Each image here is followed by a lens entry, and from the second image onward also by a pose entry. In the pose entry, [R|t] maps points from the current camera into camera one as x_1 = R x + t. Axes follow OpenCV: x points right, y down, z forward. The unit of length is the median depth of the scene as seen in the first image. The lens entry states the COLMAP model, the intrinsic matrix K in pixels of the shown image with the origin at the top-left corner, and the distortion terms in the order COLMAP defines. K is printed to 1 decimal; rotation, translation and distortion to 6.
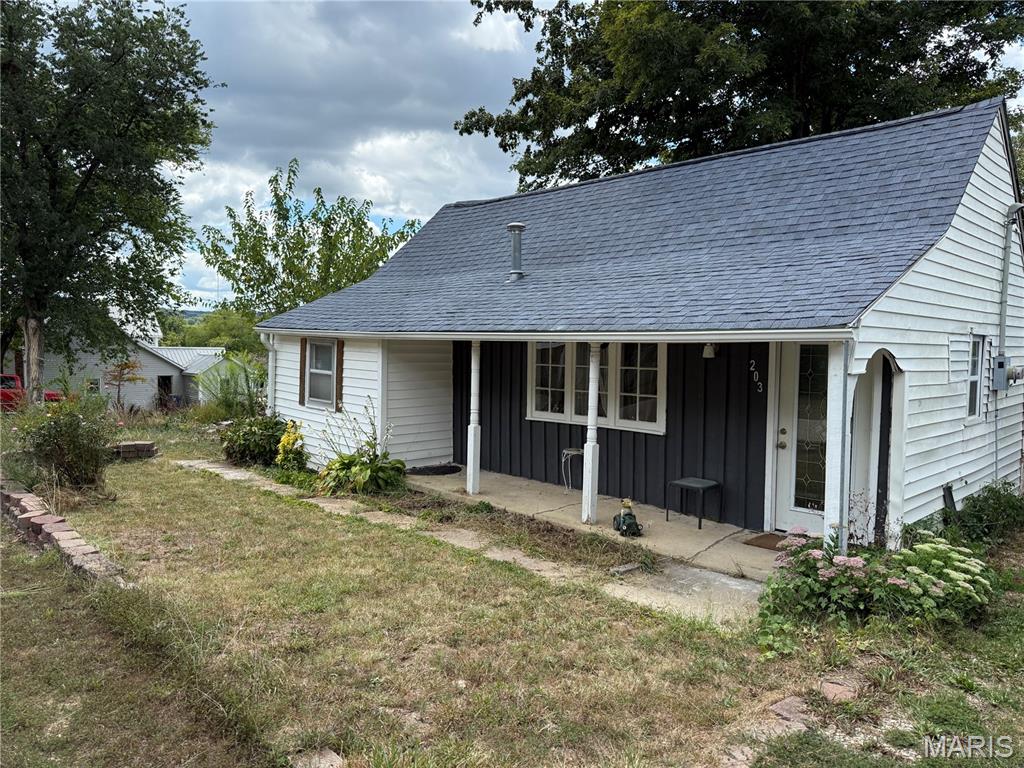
lens RADIAL K [[718.9, 0, 511.3], [0, 718.9, 387.0], [0, 0, 1]] dist [-0.030318, -0.013275]
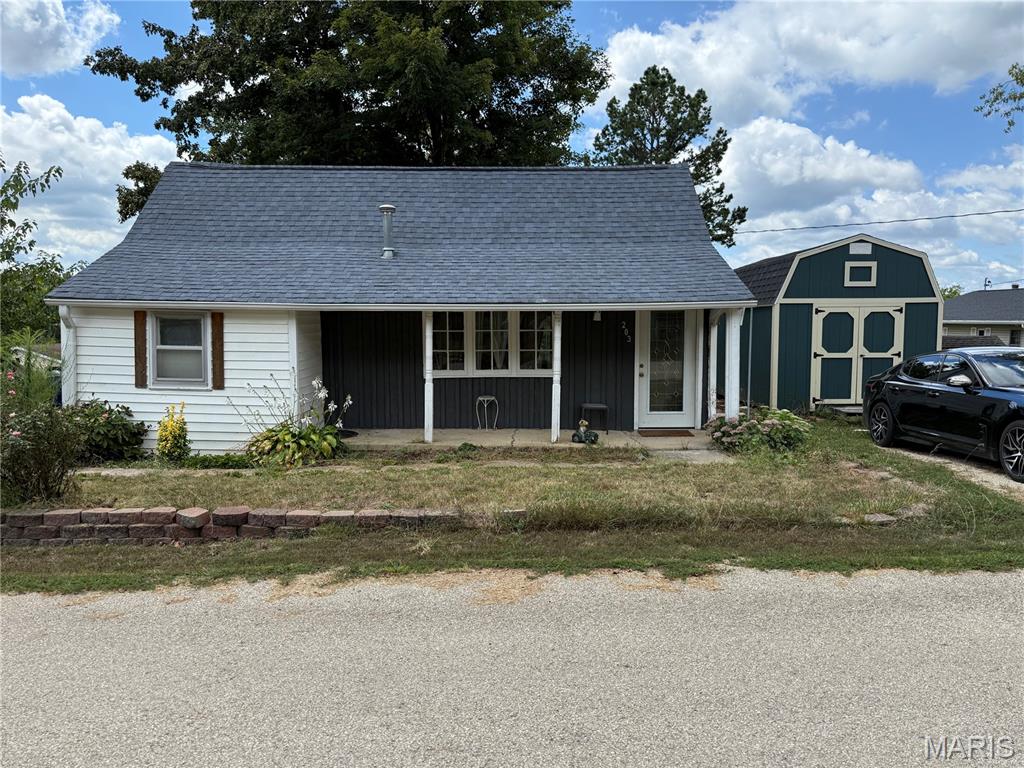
lens RADIAL K [[718.9, 0, 509.6], [0, 718.9, 378.5], [0, 0, 1]] dist [-0.030318, -0.013275]
pose [[0.676260, -0.081745, 0.732113, -0.695615], [0.053207, 0.996649, 0.062135, -0.017461], [-0.734739, -0.003066, 0.678343, 0.090413]]
